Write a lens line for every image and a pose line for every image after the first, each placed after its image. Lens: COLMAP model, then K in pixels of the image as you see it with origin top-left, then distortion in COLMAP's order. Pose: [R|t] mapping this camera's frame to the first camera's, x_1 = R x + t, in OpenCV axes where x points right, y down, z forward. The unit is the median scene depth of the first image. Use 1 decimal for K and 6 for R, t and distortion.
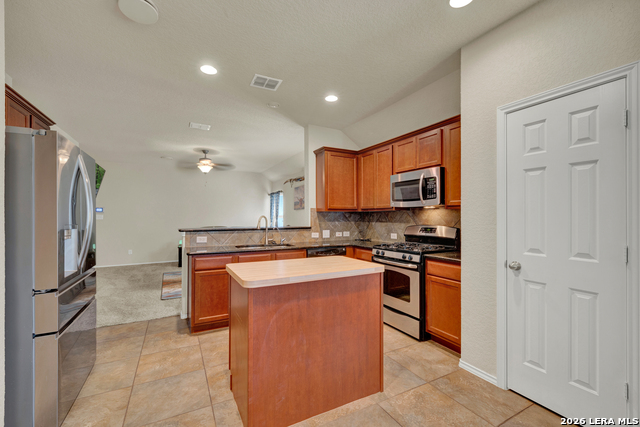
lens RADIAL K [[272.8, 0, 322.3], [0, 272.8, 213.8], [0, 0, 1]] dist [-0.003411, 0.001592]
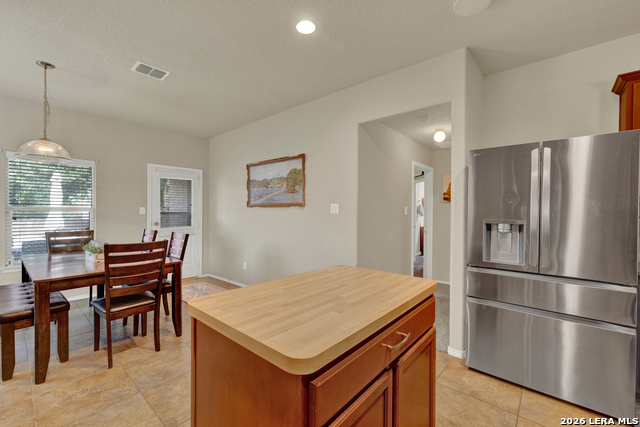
lens RADIAL K [[272.8, 0, 319.2], [0, 272.8, 215.5], [0, 0, 1]] dist [-0.003411, 0.001592]
pose [[-0.939494, 0.003480, -0.342547, 0.092256], [0.001537, 0.999981, 0.005944, 0.012555], [0.342562, 0.005058, -0.939482, 0.933376]]
